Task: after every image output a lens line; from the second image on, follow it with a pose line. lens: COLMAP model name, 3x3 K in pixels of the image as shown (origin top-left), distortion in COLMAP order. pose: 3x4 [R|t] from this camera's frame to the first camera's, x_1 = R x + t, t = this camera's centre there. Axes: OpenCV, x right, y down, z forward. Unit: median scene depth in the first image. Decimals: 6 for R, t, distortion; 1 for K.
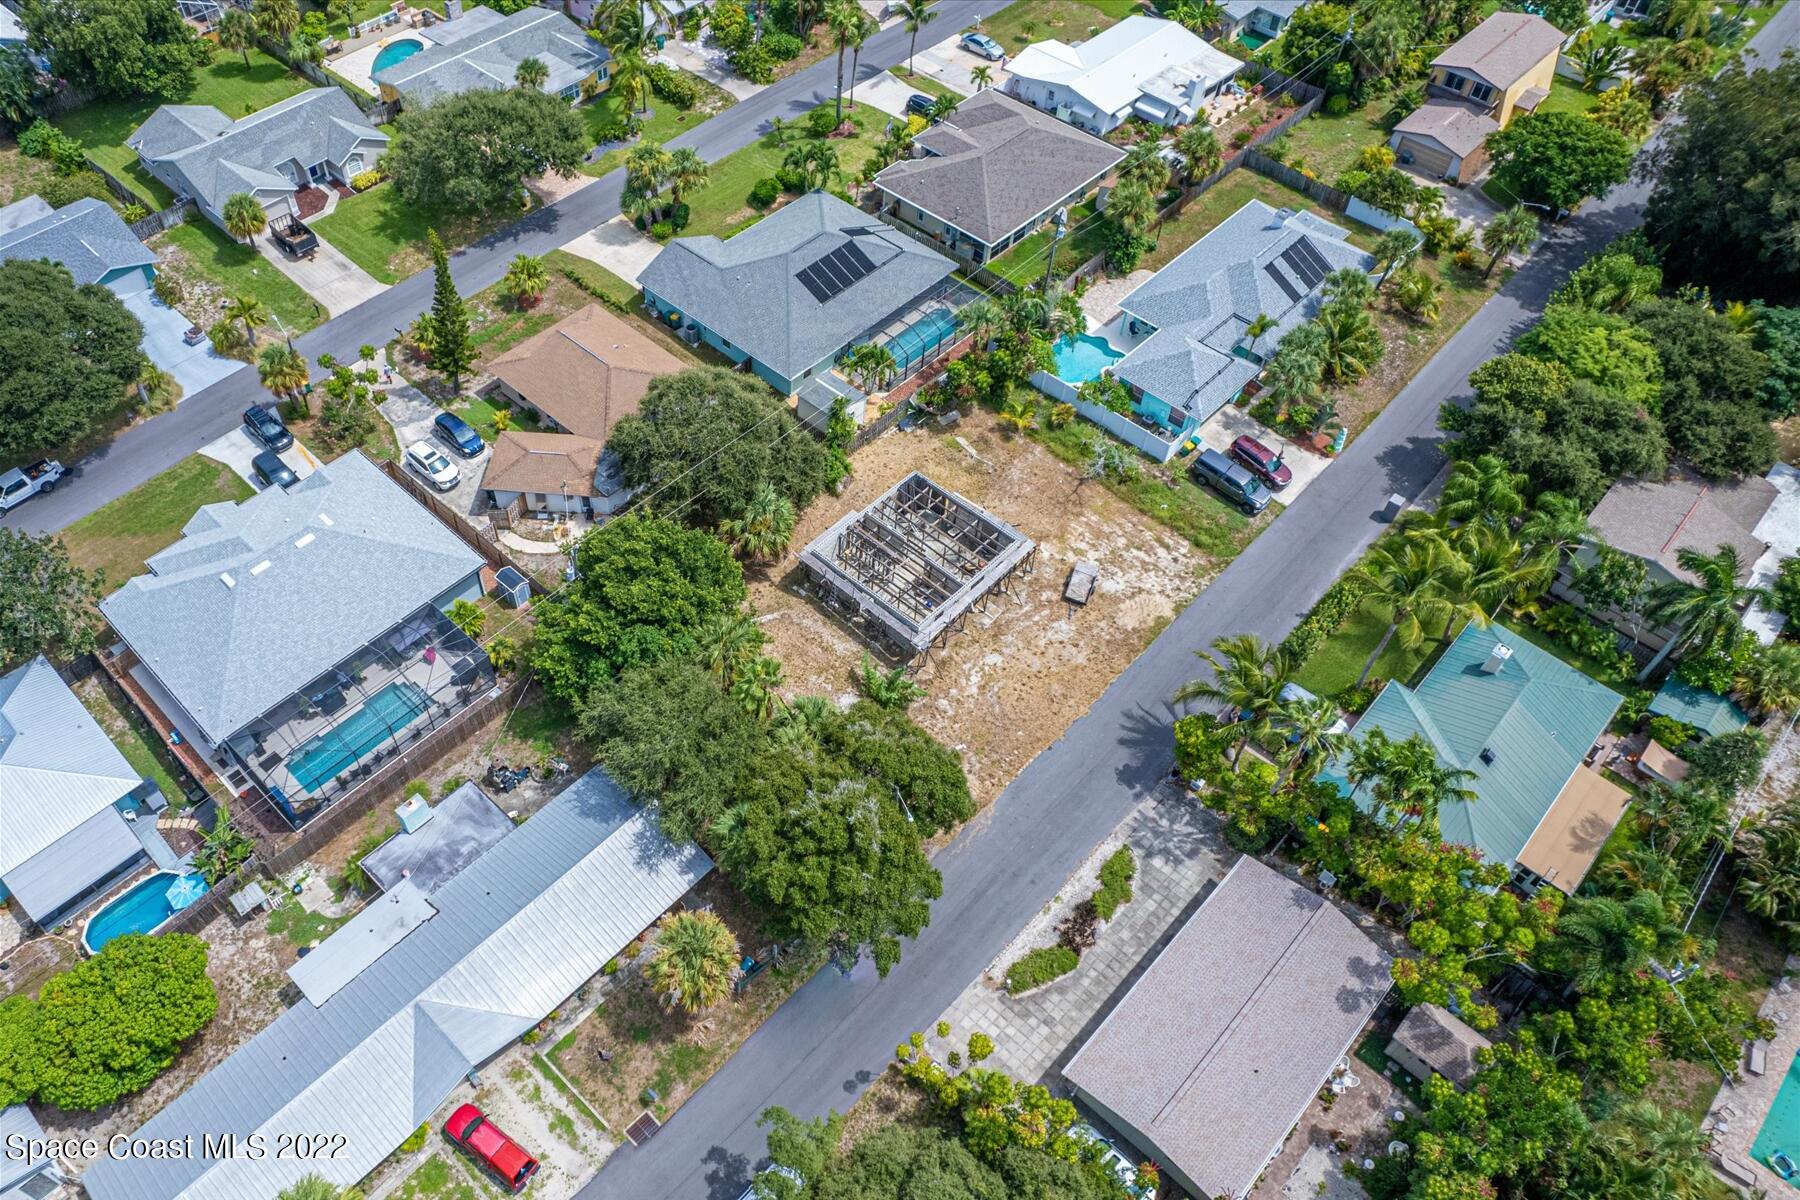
lens RADIAL K [[1276.2, 0, 782.1], [0, 1276.2, 627.5], [0, 0, 1]] dist [-0.055080, 0.028198]
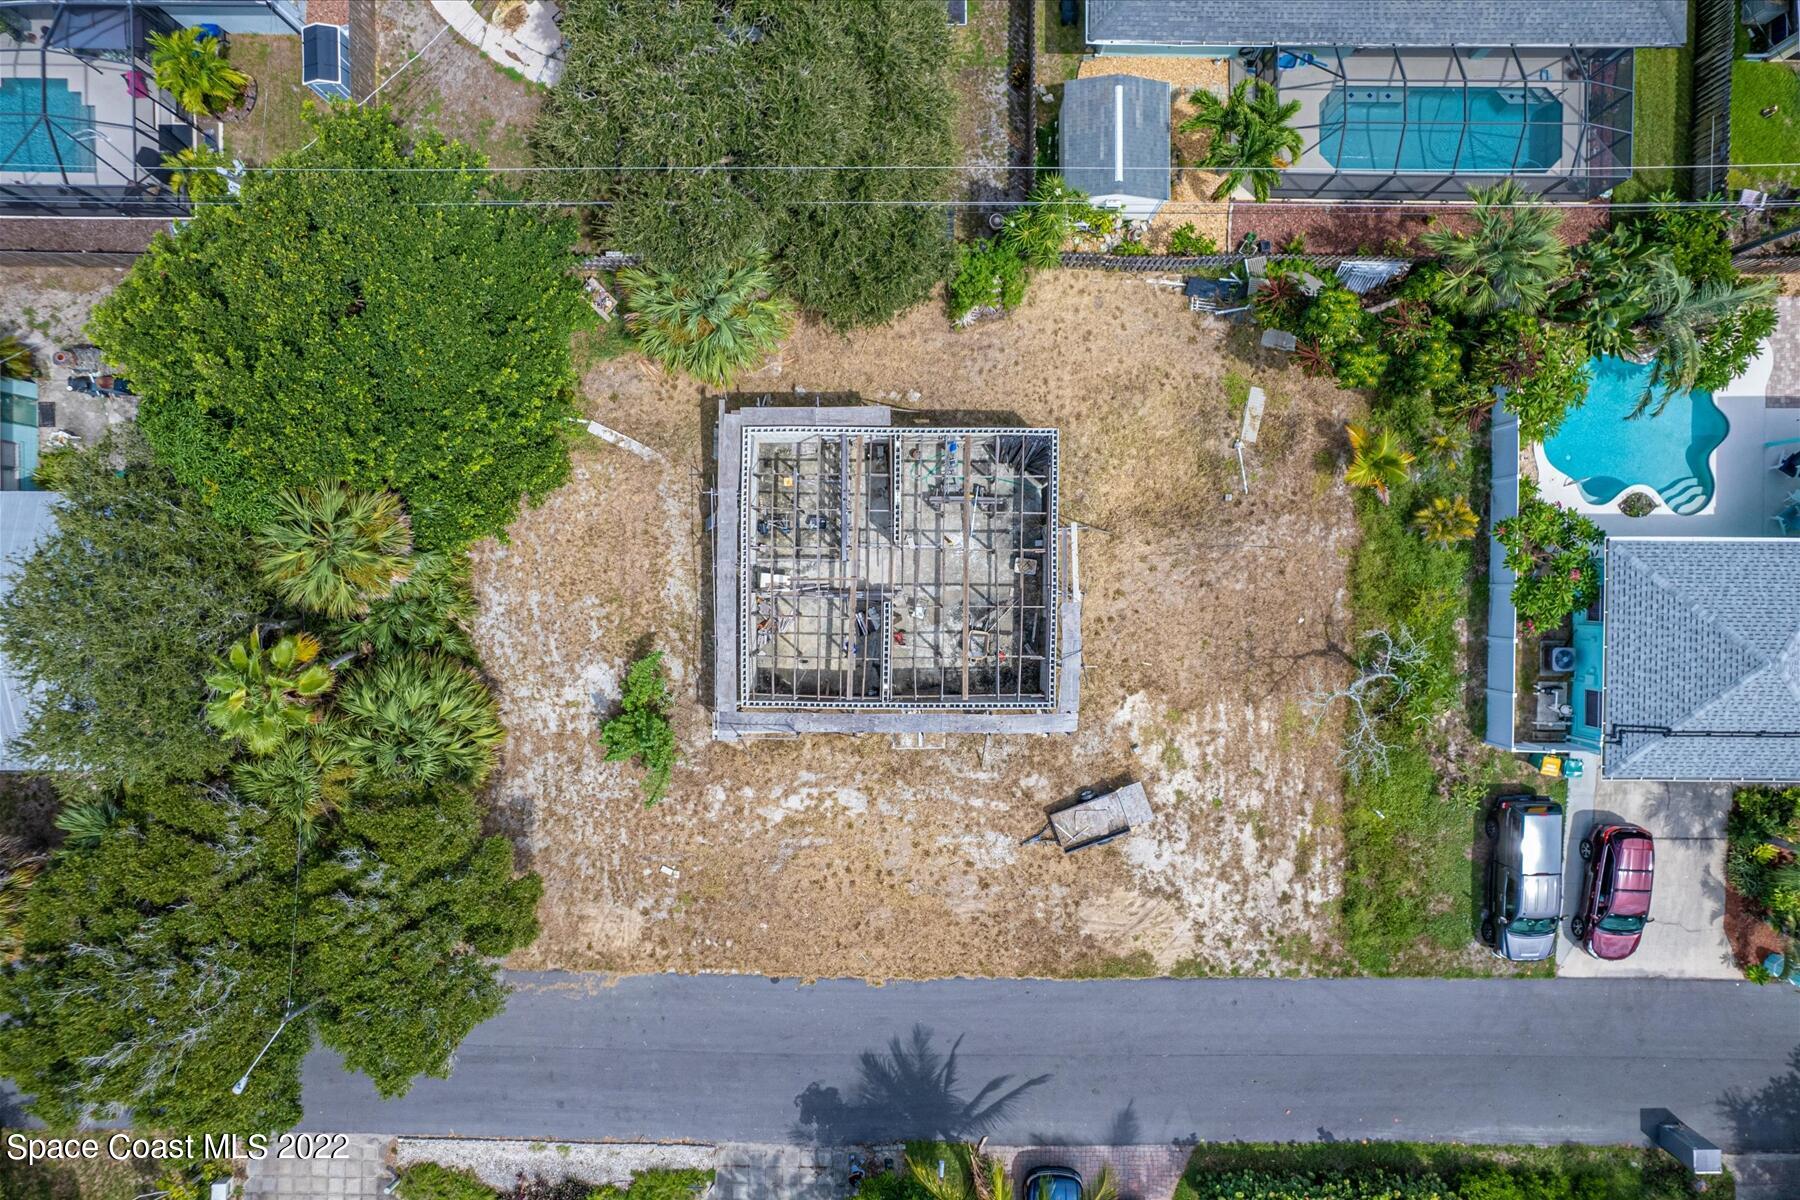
lens RADIAL K [[1142.6, 0, 895.7], [0, 1142.6, 608.0], [0, 0, 1]] dist [-0.064519, 0.048219]
pose [[0.695051, 0.718919, 0.007685, 0.101890], [-0.557718, 0.532395, 0.636794, -0.308683], [0.453711, -0.446890, 0.770996, 0.586768]]
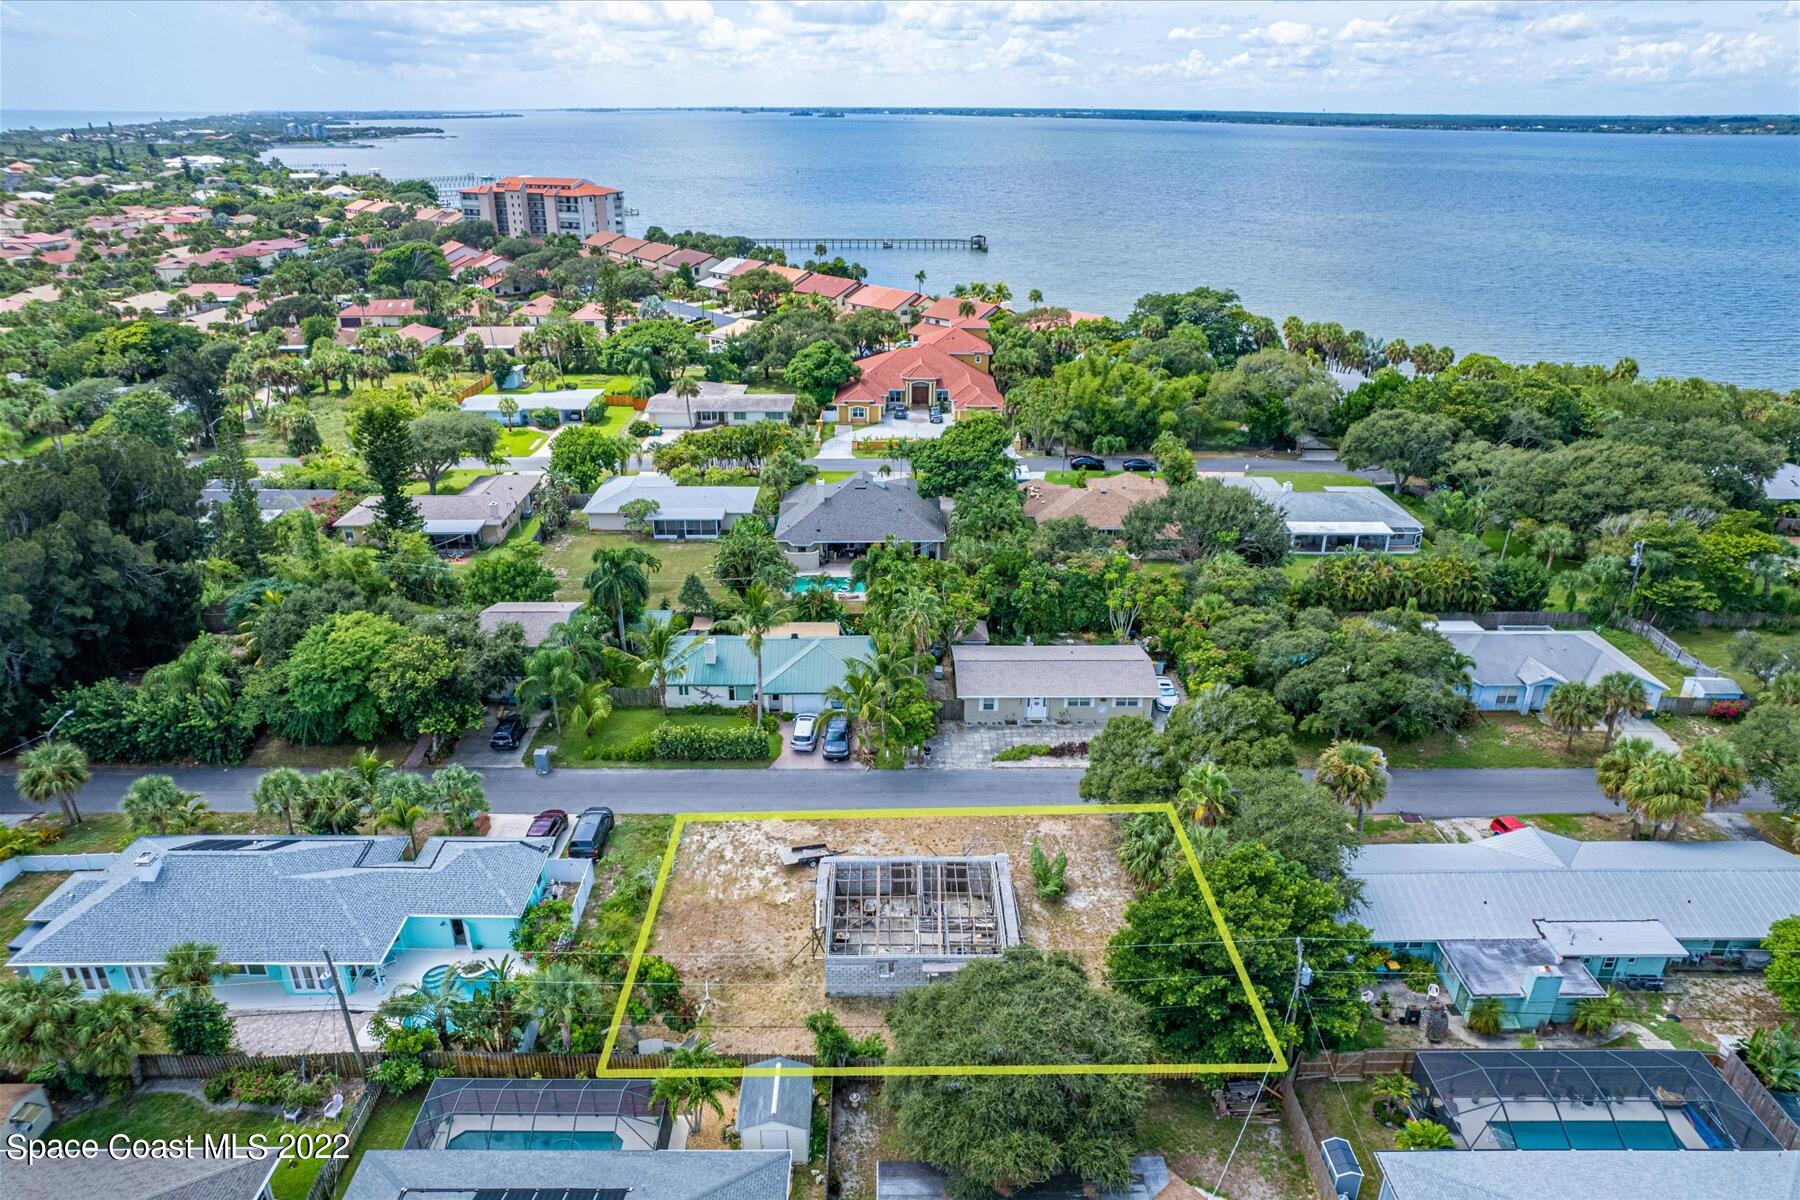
lens RADIAL K [[1157.8, 0, 897.3], [0, 1157.8, 607.4], [0, 0, 1]] dist [-0.061033, 0.052642]
pose [[-0.704301, -0.291232, 0.647414, -0.326975], [0.553404, 0.345970, 0.757660, -0.701442], [-0.444641, 0.891902, -0.082498, 0.800025]]
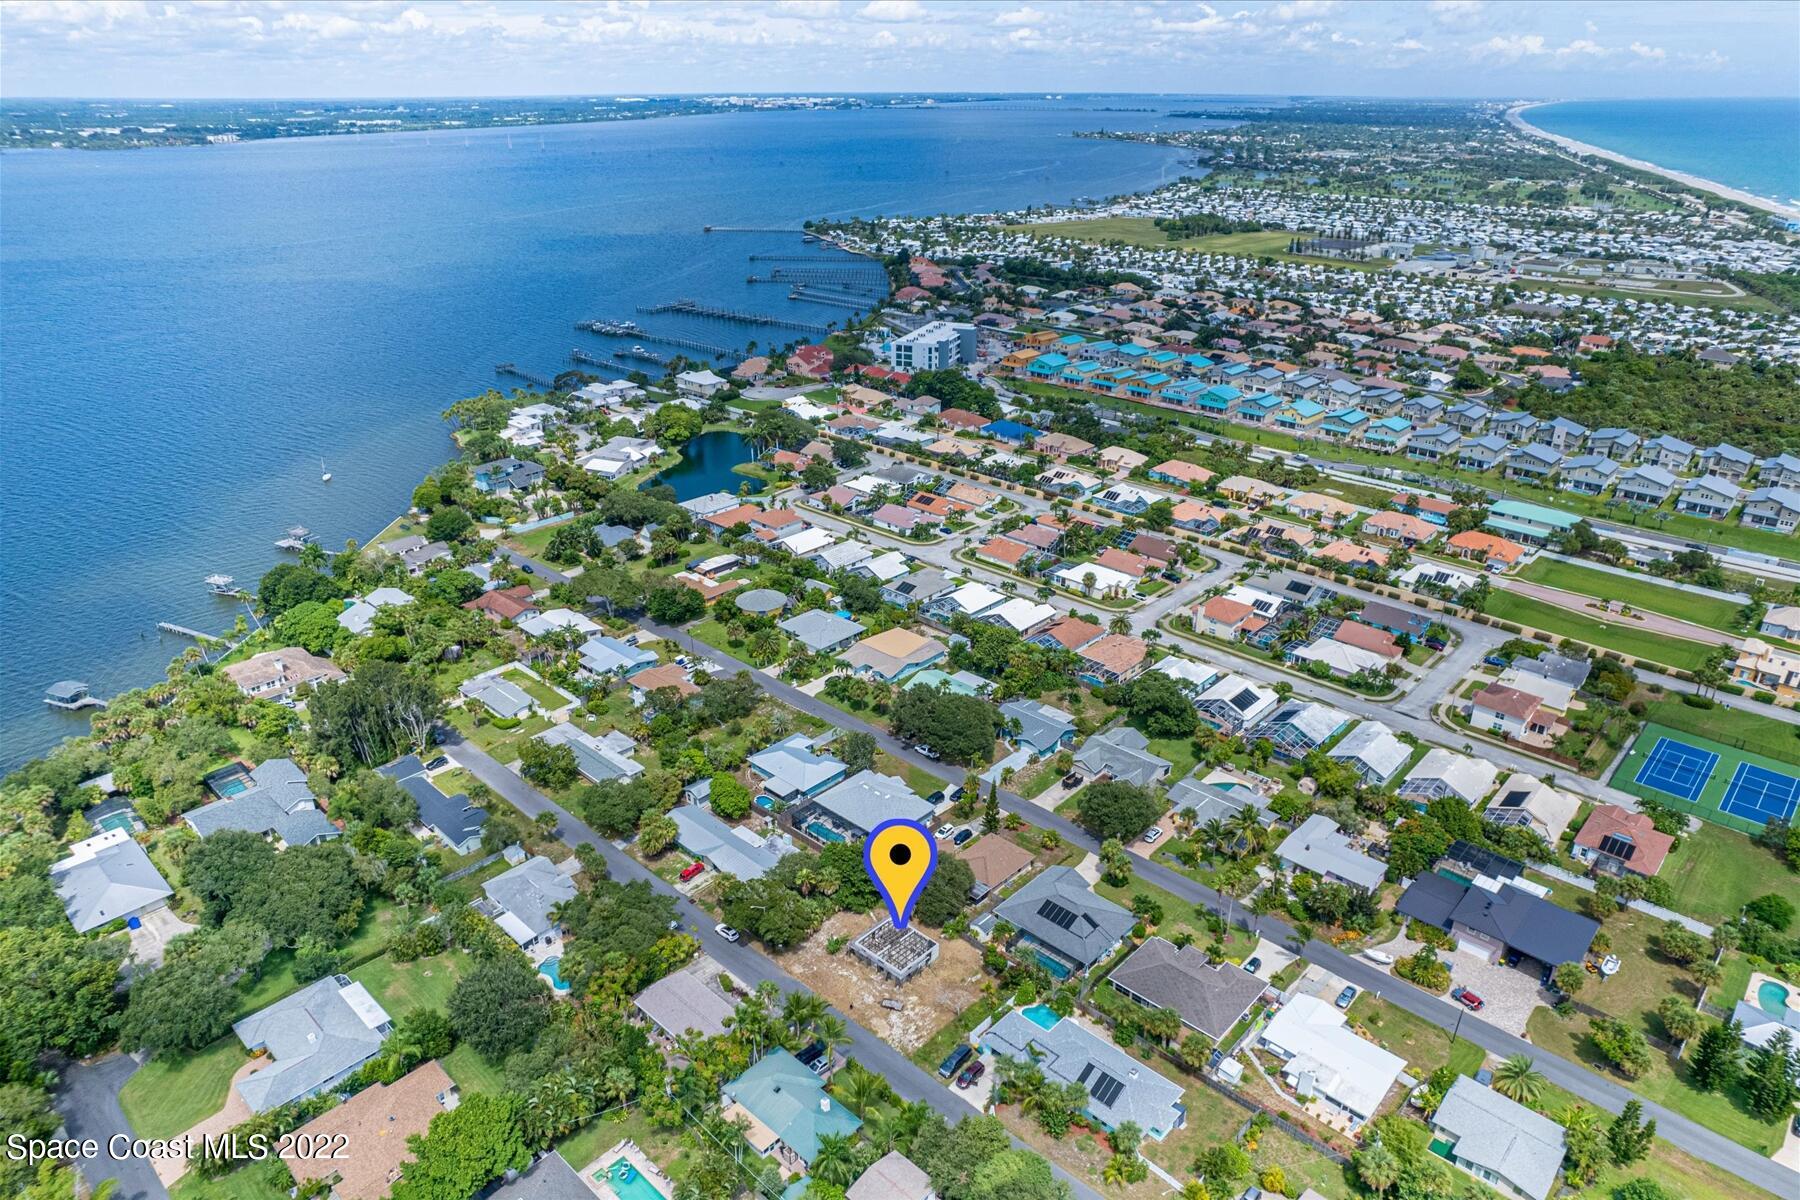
lens RADIAL K [[1157.8, 0, 898.0], [0, 1157.8, 609.8], [0, 0, 1]] dist [-0.061033, 0.052642]
pose [[0.016218, 0.415970, -0.909234, 1.727795], [-0.781689, 0.572293, 0.247878, -0.915392], [0.623458, 0.706718, 0.334441, -0.207307]]
